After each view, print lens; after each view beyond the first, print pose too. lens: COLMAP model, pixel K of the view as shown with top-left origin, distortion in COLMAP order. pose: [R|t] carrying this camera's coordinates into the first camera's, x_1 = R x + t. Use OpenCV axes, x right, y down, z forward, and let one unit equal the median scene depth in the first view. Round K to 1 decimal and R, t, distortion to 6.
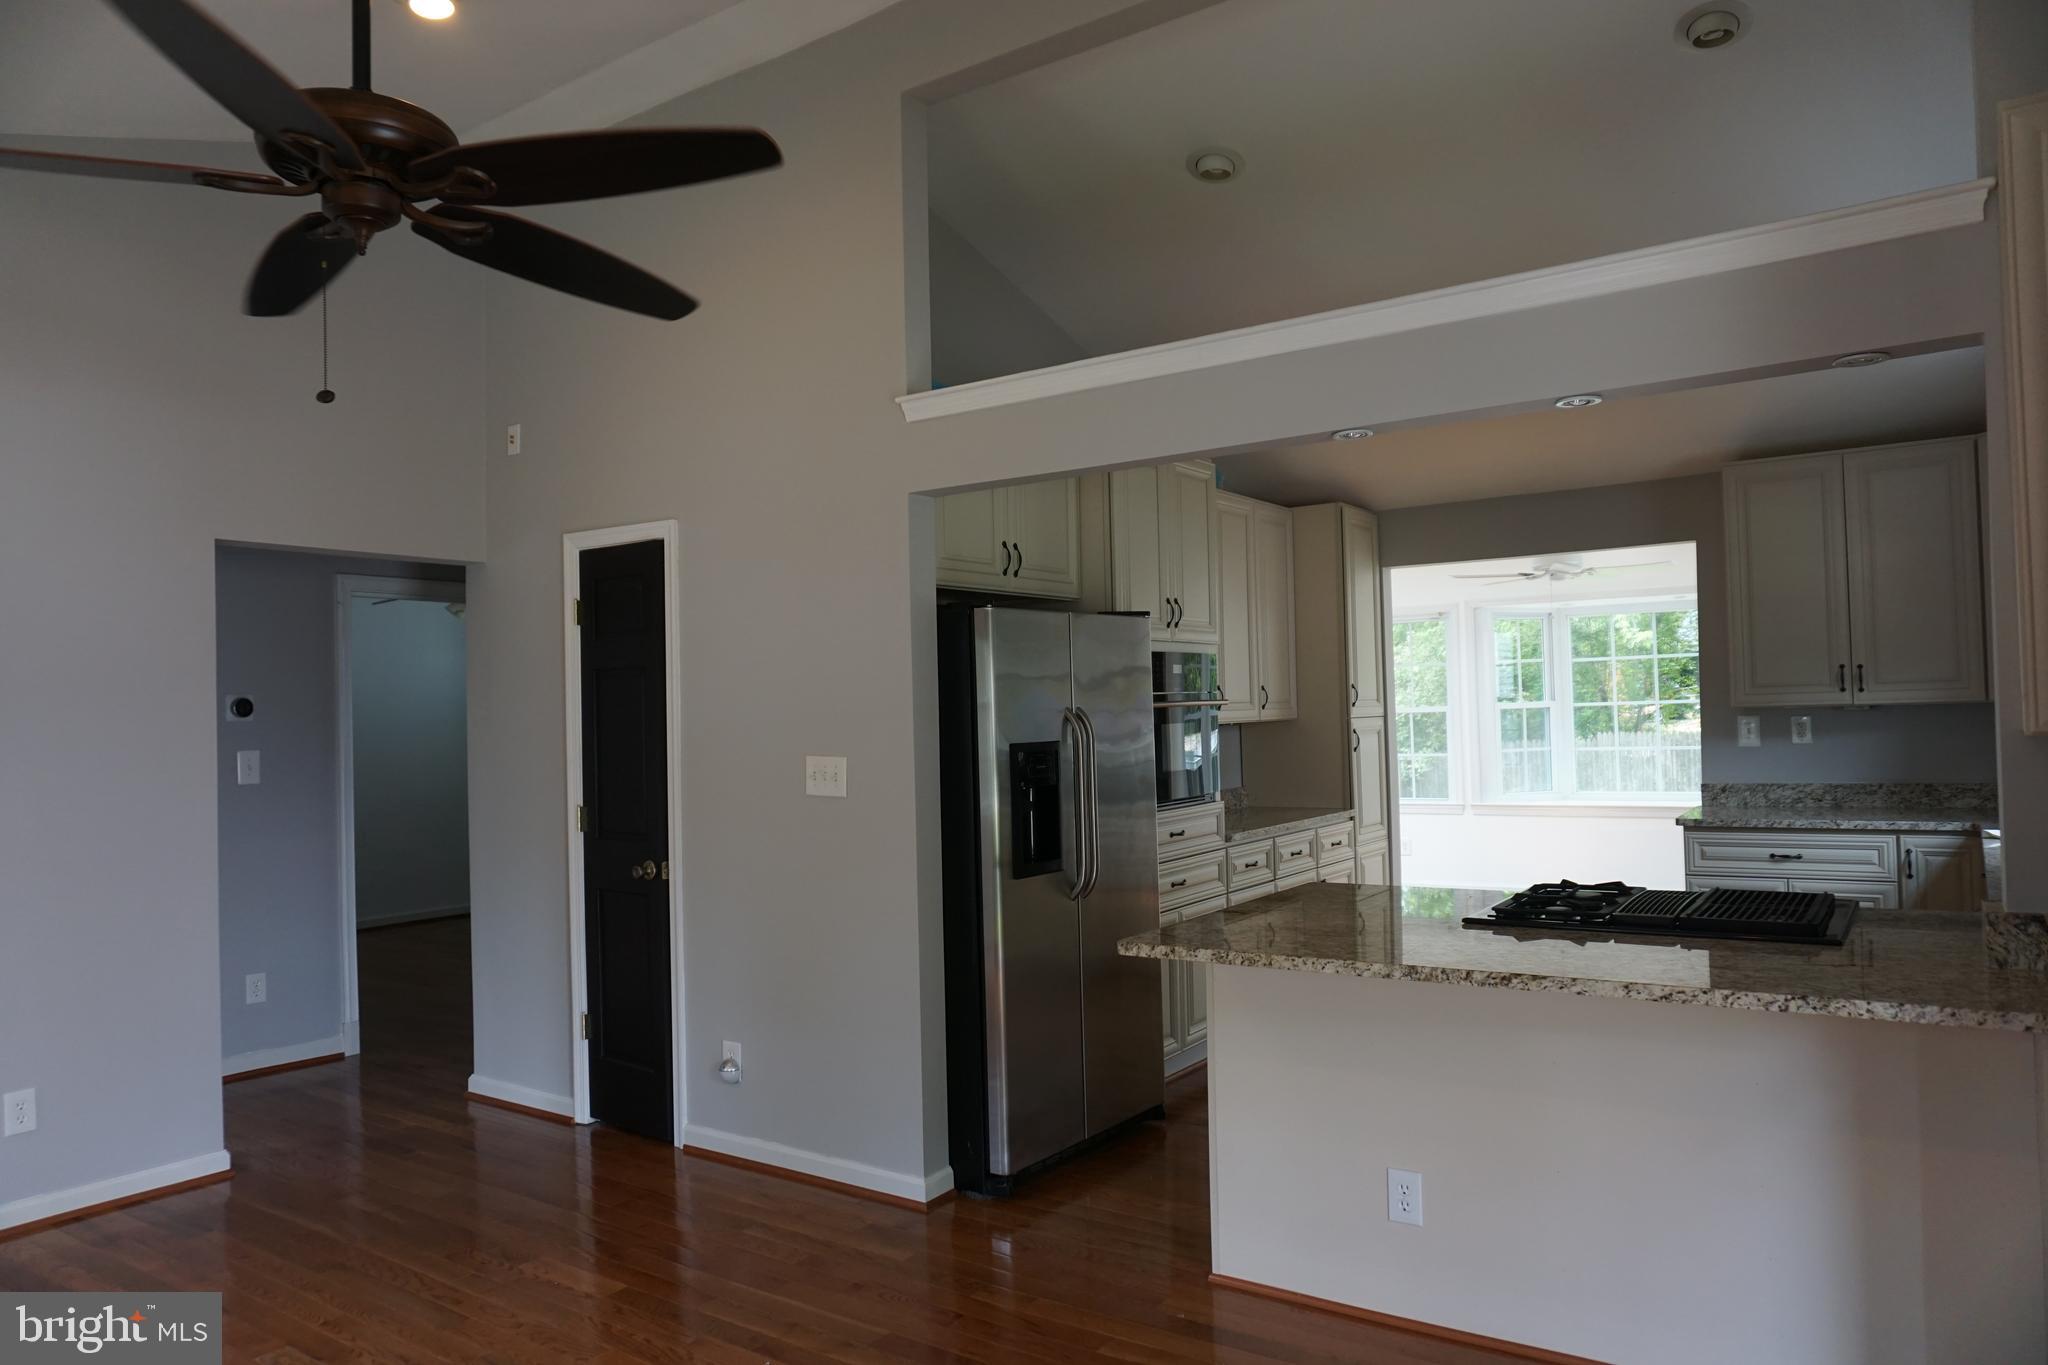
lens RADIAL K [[1364.2, 0, 1016.7], [0, 1364.2, 689.5], [0, 0, 1]] dist [-0.044264, 0.028188]
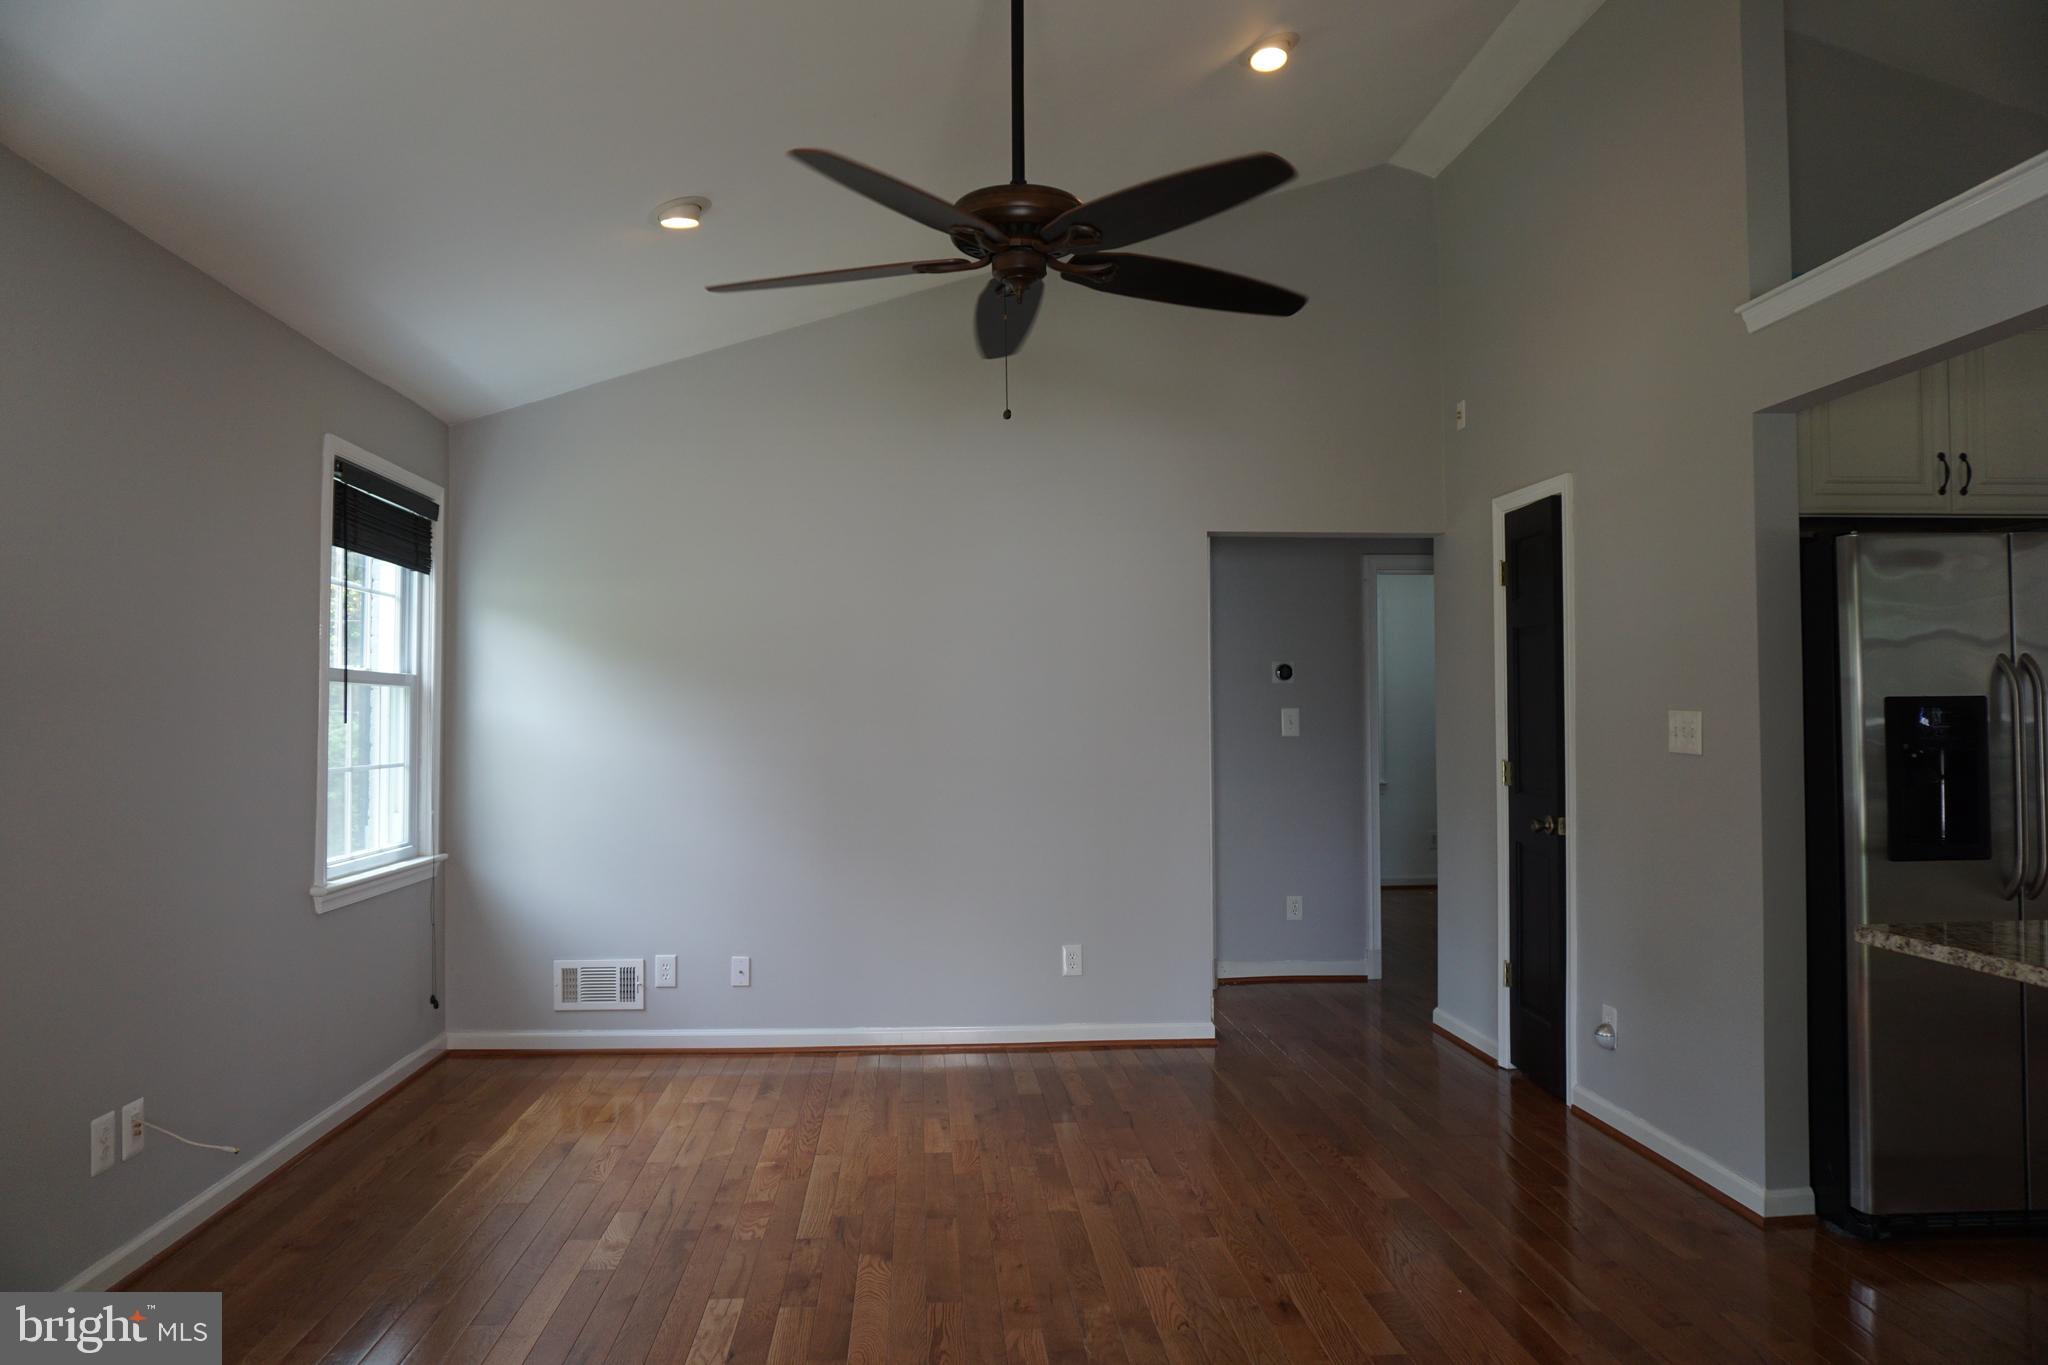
lens RADIAL K [[1364.2, 0, 1021.7], [0, 1364.2, 685.5], [0, 0, 1]] dist [-0.044264, 0.028188]
pose [[0.633963, -0.000217, -0.773363, 0.242271], [0.006406, 0.999967, 0.004971, 0.021002], [0.773337, -0.008106, 0.633944, 0.061757]]
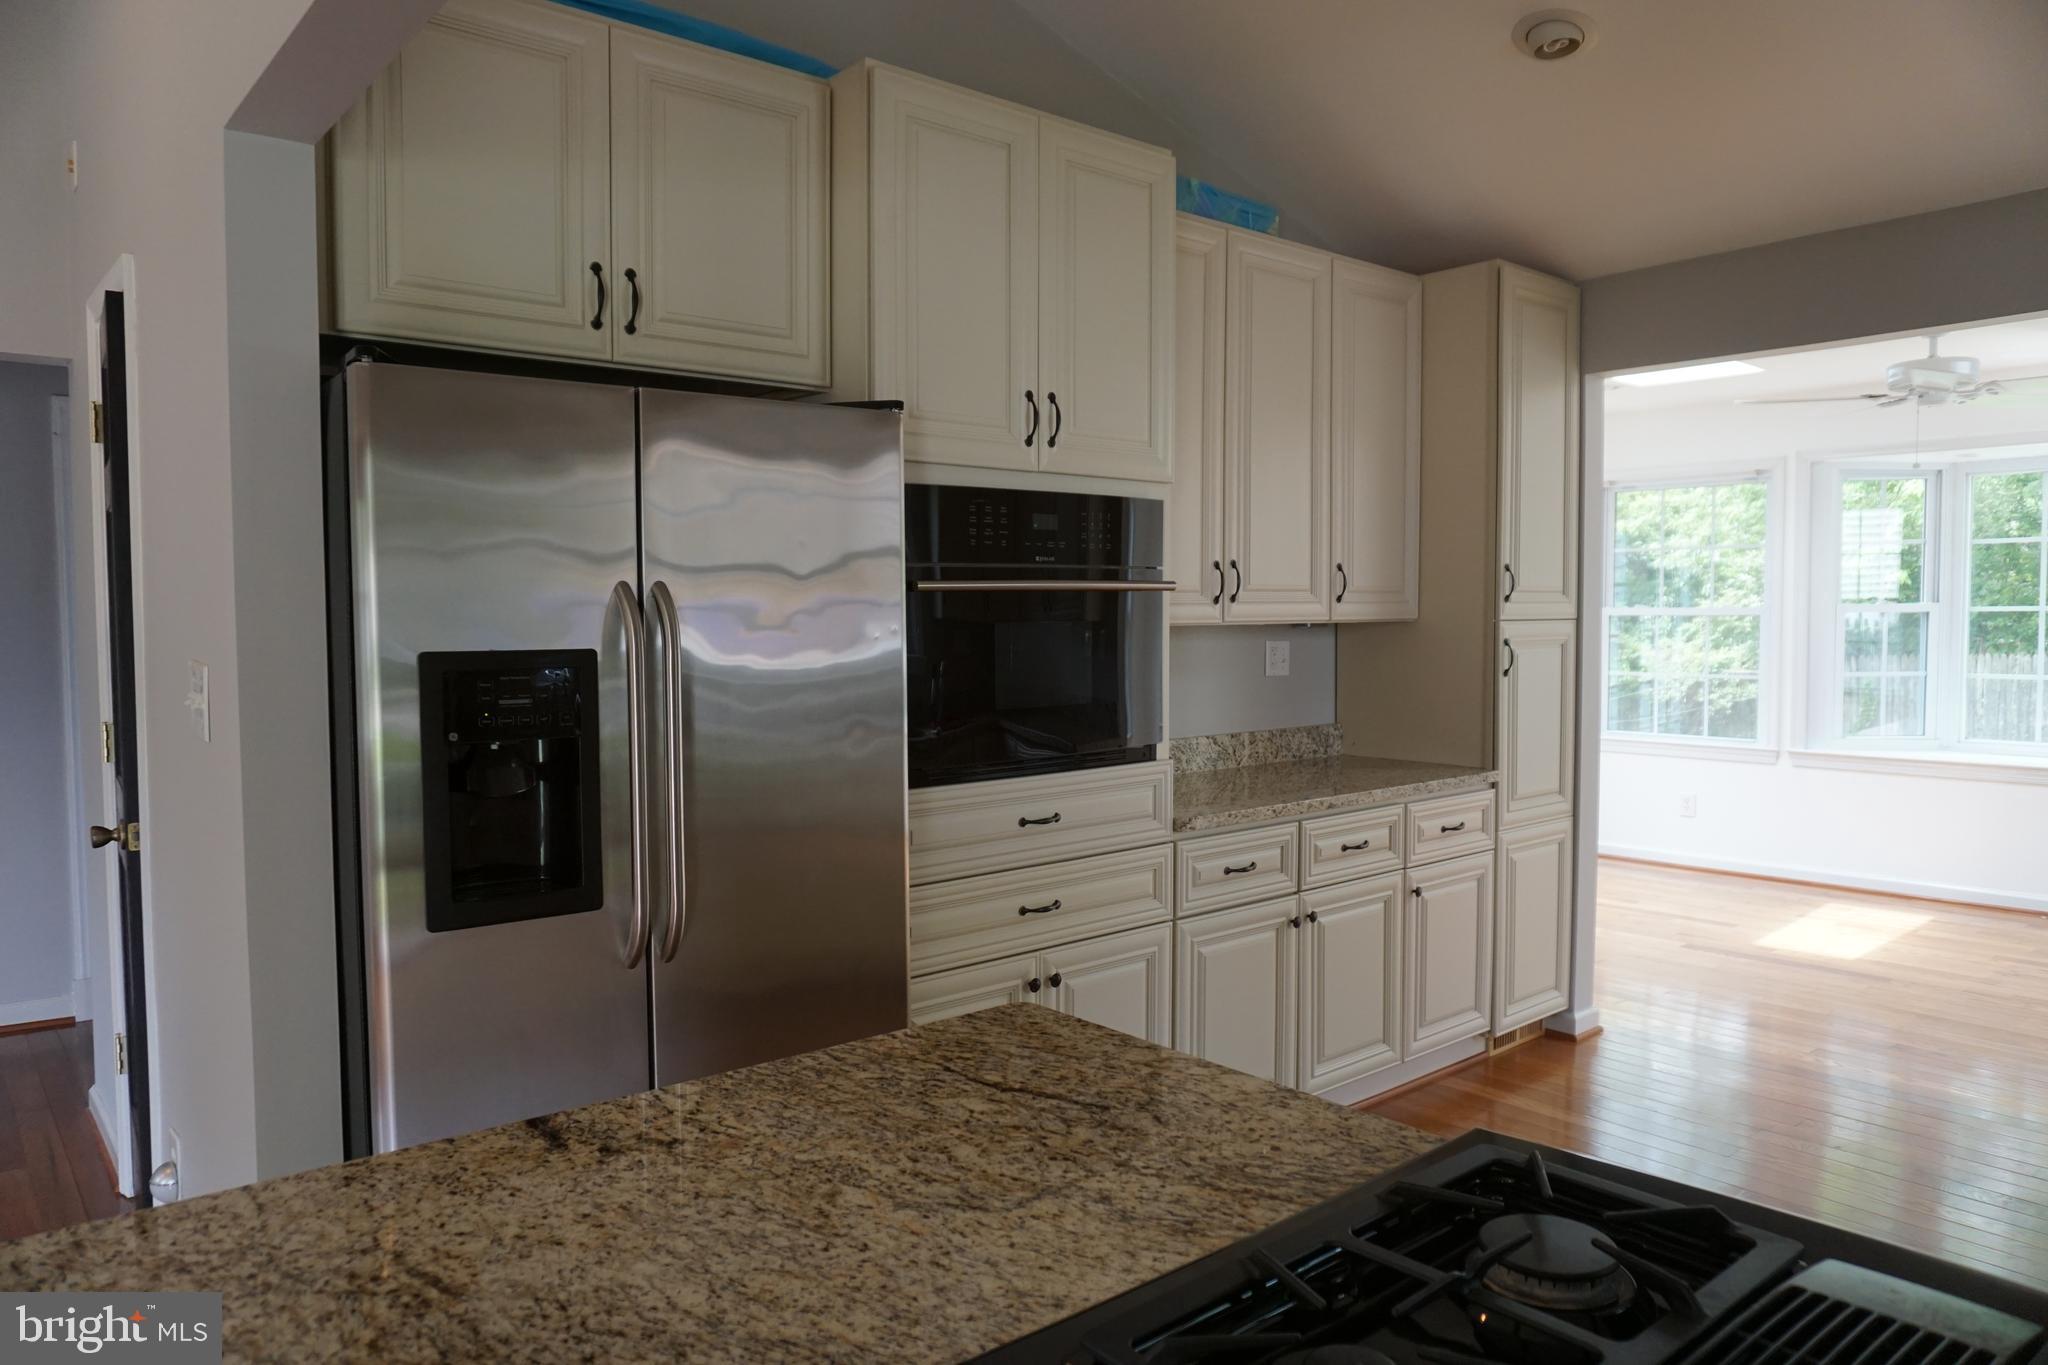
lens RADIAL K [[1364.2, 0, 1020.1], [0, 1364.2, 674.3], [0, 0, 1]] dist [-0.044264, 0.028188]
pose [[0.965882, 0.036347, -0.256419, 0.264027], [-0.018512, 0.997260, 0.071628, 0.007710], [0.258320, -0.064437, 0.963908, 0.489847]]
